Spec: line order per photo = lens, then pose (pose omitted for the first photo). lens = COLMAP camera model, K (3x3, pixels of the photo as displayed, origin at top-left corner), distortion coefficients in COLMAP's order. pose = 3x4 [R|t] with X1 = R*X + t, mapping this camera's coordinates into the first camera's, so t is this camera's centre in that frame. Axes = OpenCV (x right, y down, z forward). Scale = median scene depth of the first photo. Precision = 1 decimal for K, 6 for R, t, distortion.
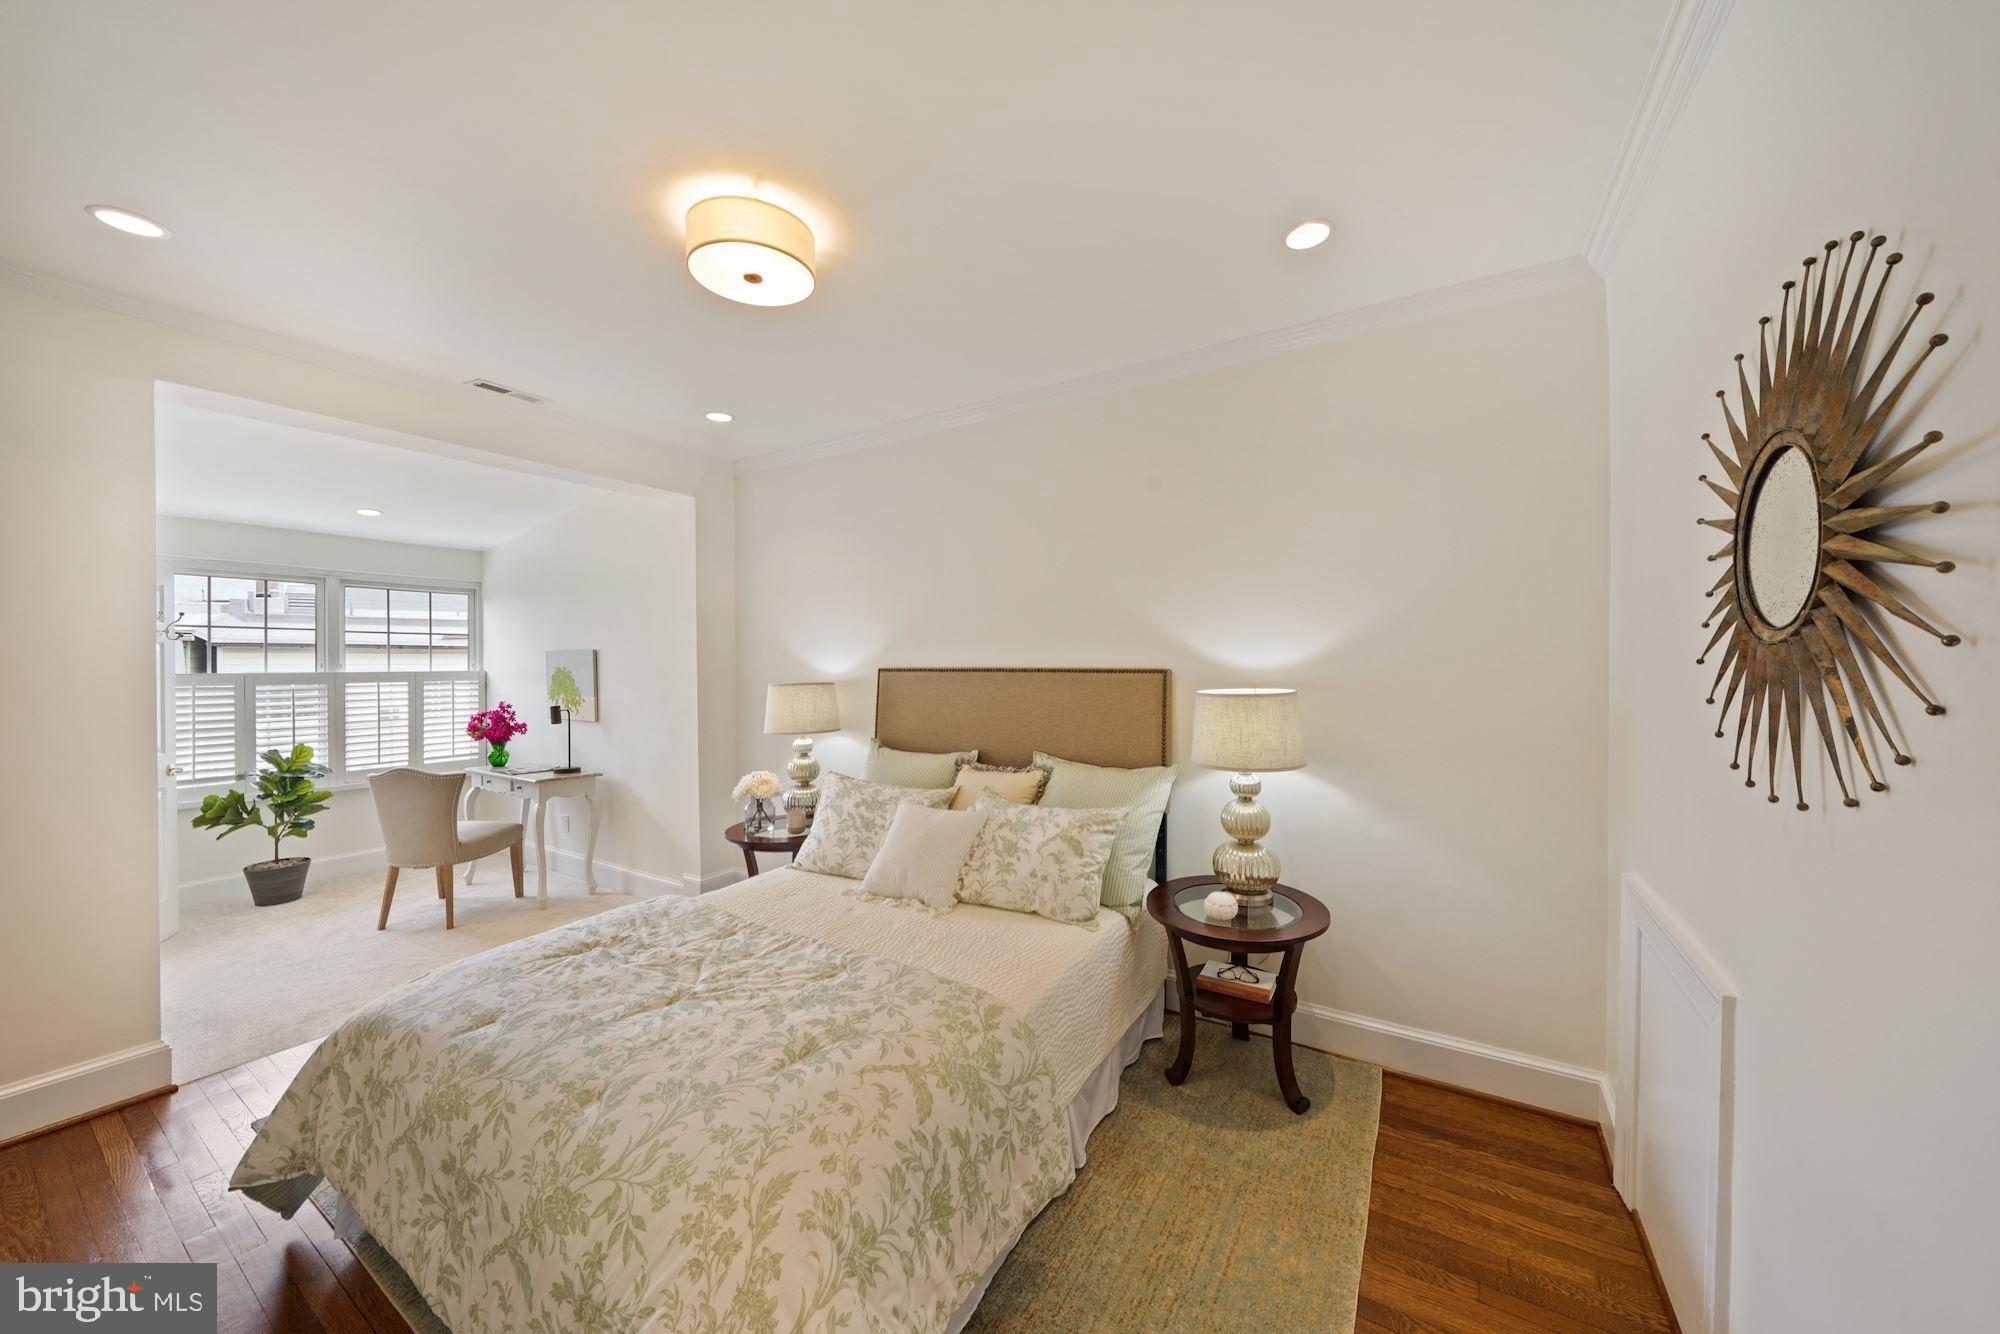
lens RADIAL K [[697.1, 0, 1014.4], [0, 697.1, 663.2], [0, 0, 1]] dist [-0.005932, -0.000339]
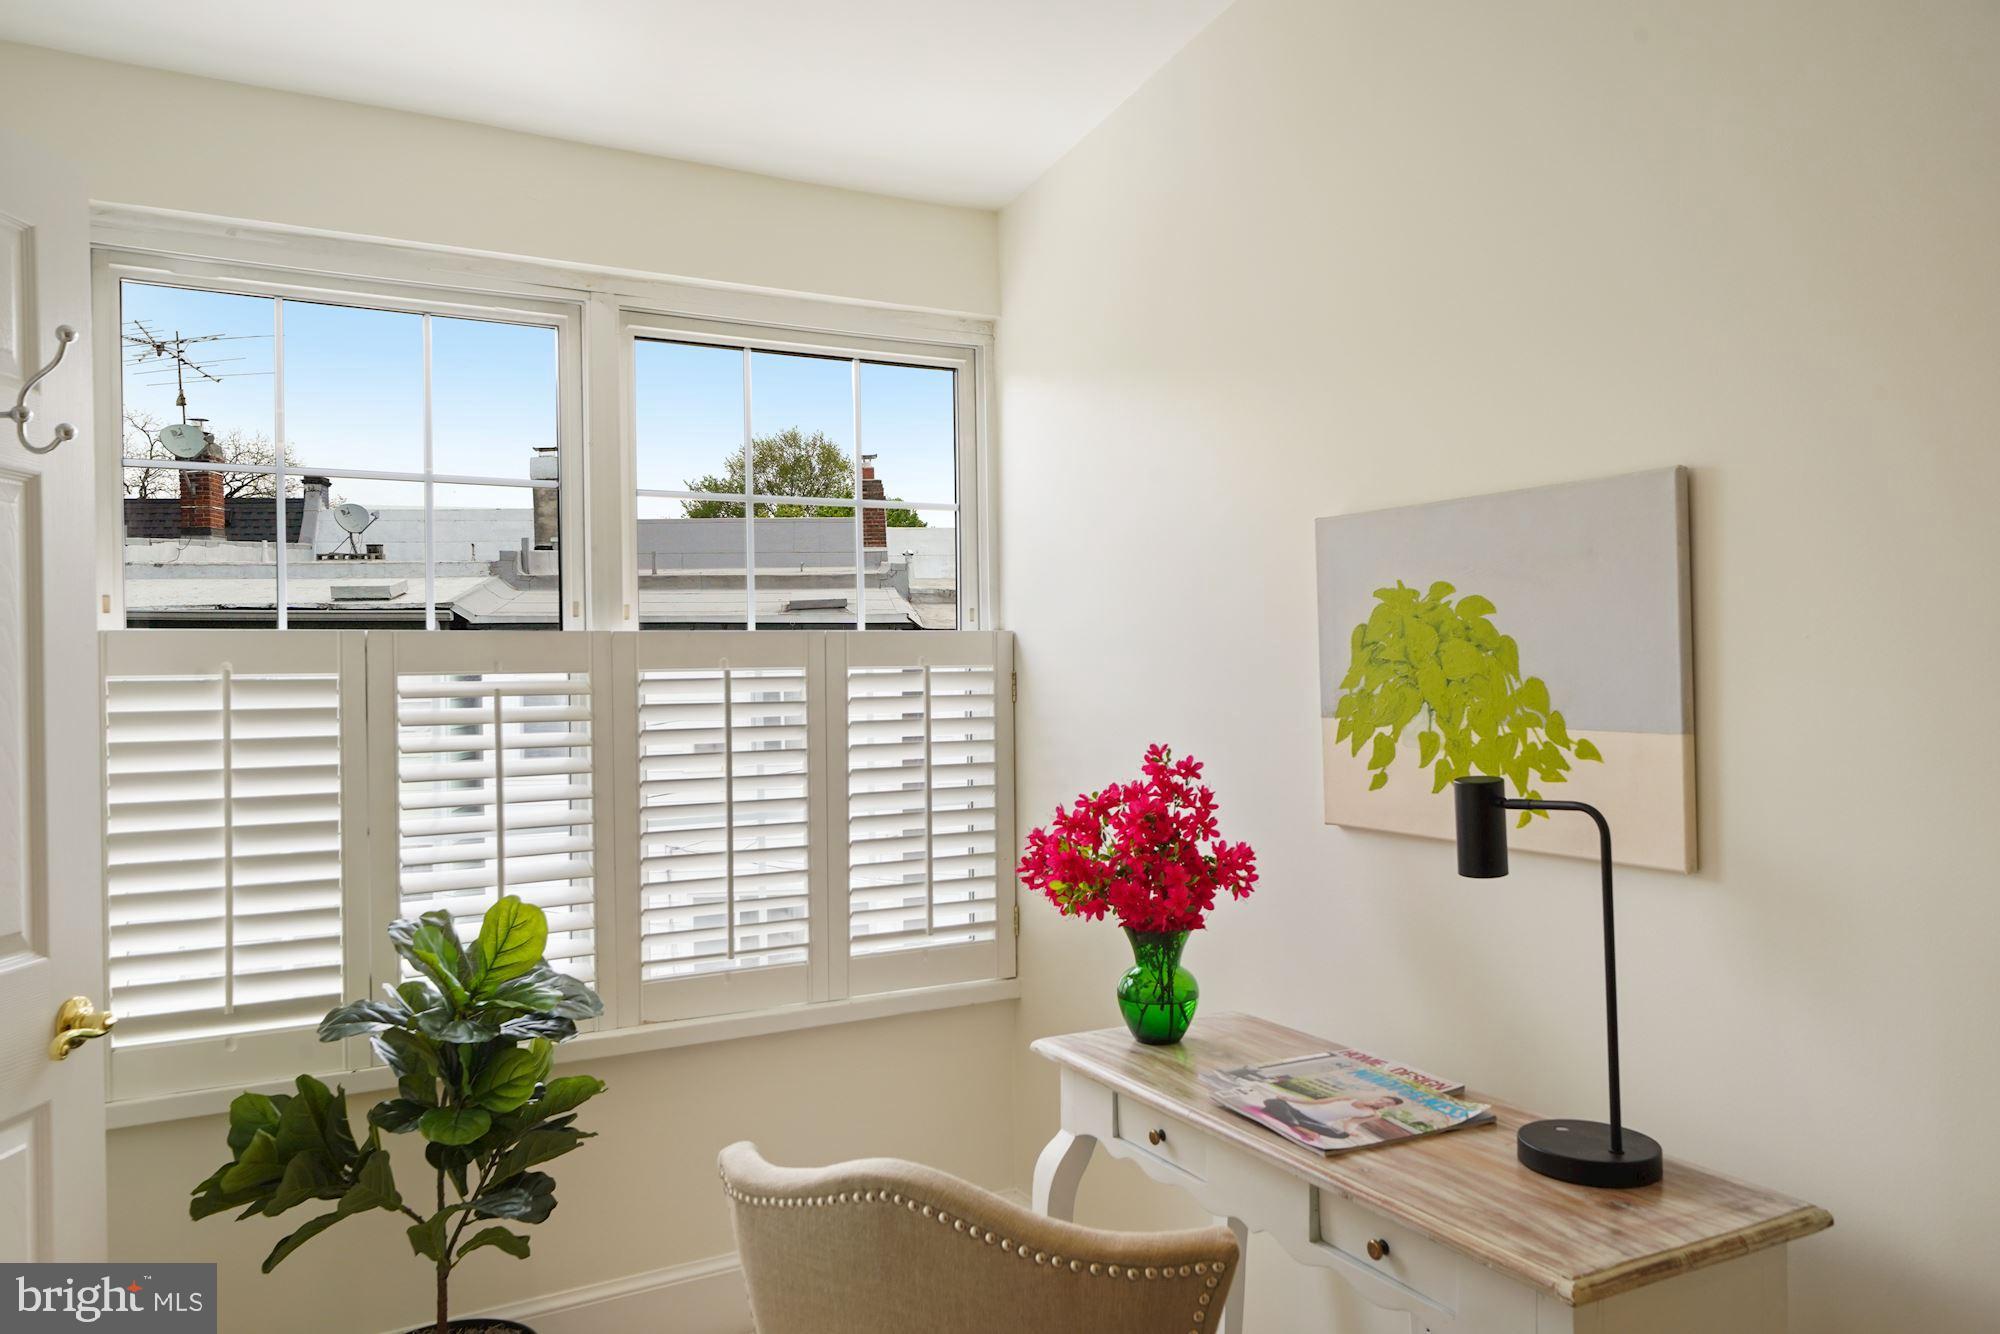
lens RADIAL K [[1347.4, 0, 995.9], [0, 1347.4, 669.5], [0, 0, 1]] dist [-0.010522, -0.001387]
pose [[0.869792, -0.006781, -0.493371, -0.595889], [0.008682, 0.999961, 0.001562, 0.030494], [0.493341, -0.005642, 0.869818, 0.624294]]
